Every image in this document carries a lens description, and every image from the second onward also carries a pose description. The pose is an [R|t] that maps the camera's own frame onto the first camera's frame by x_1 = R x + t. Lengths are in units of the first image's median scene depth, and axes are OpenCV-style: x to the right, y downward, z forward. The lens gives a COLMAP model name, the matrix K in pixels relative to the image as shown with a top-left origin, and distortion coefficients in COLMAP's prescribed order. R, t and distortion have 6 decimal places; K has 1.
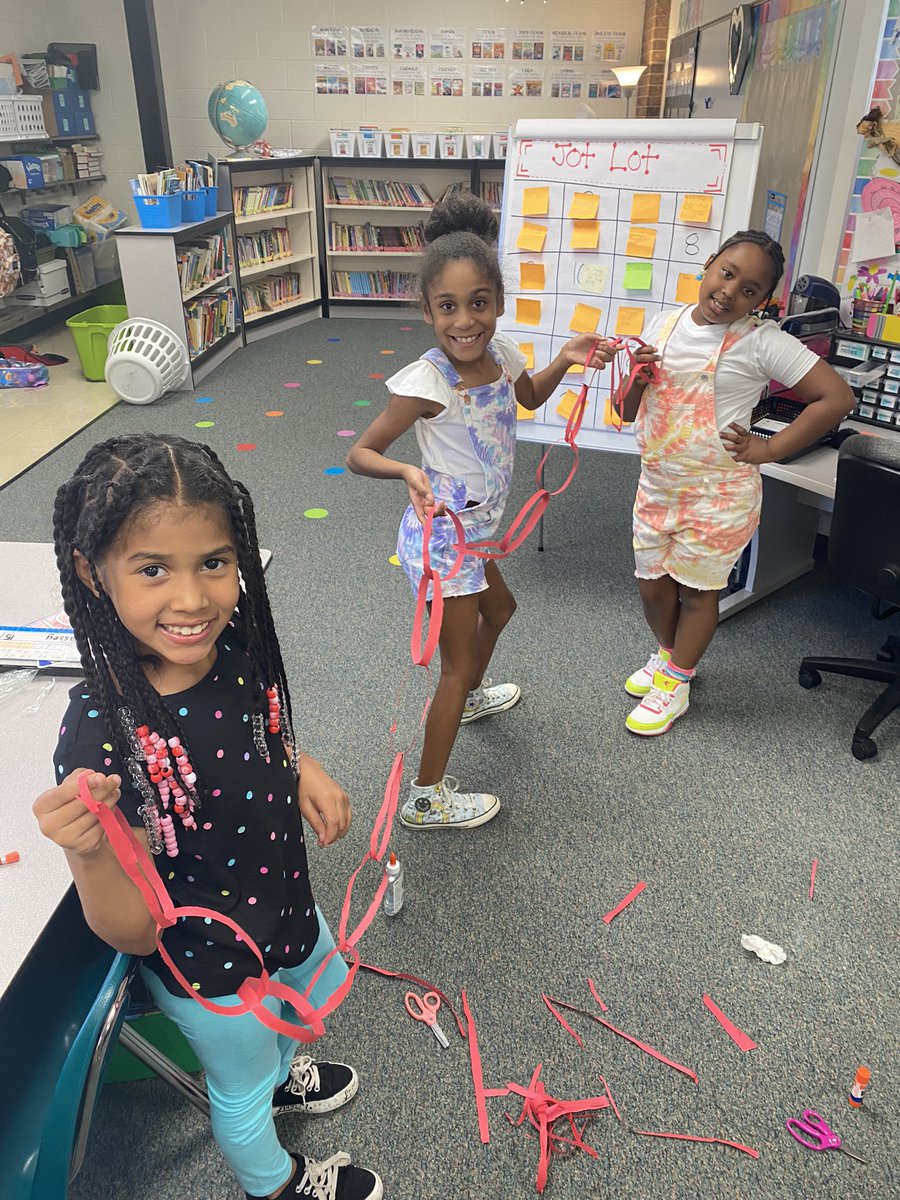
lens RADIAL K [[924.1, 0, 458.0], [0, 924.1, 593.3], [0, 0, 1]] dist [0.015344, 0.001857]
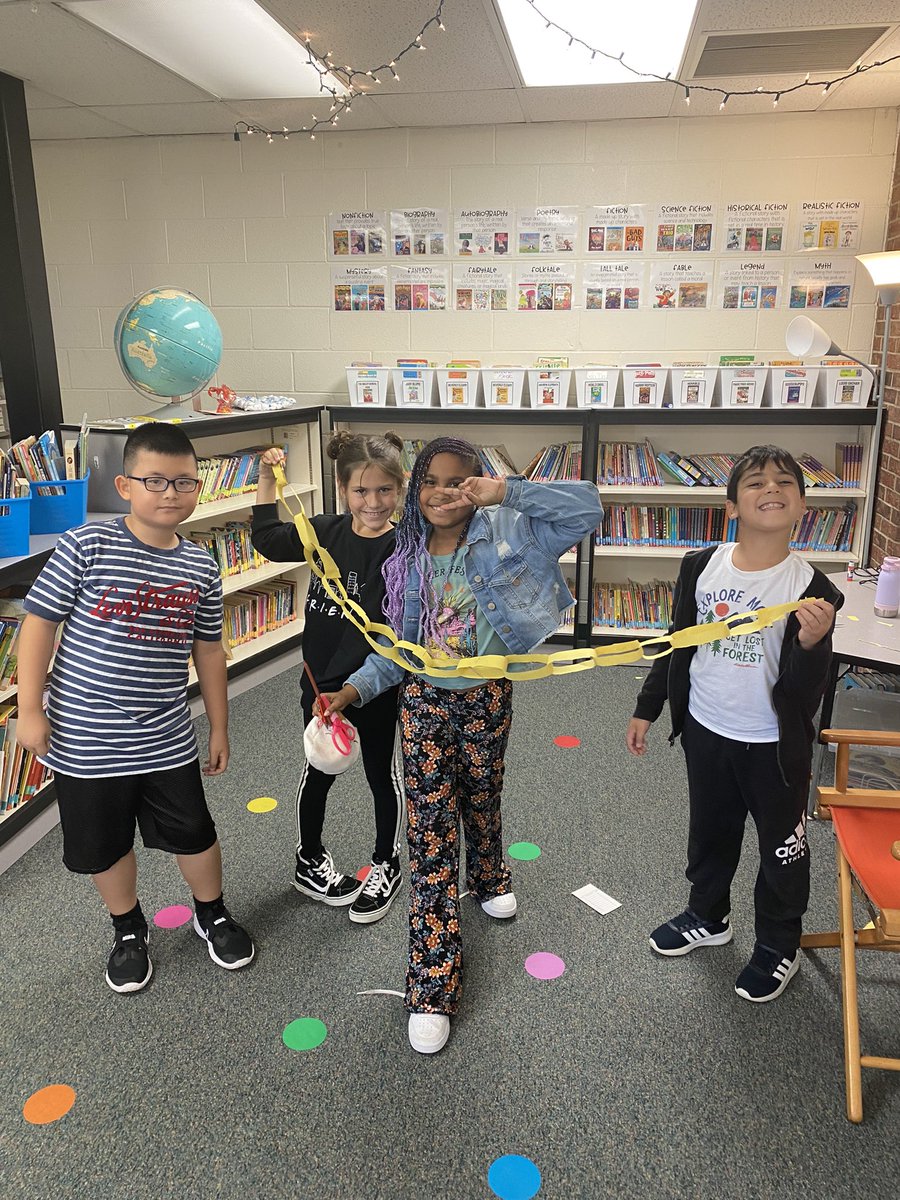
lens RADIAL K [[924.1, 0, 449.2], [0, 924.1, 606.7], [0, 0, 1]] dist [0.015344, 0.001857]
pose [[0.992873, 0.019789, -0.117524, 0.001021], [-0.041352, 0.982058, -0.183991, -0.236530], [0.111775, 0.187539, 0.975877, 0.448603]]
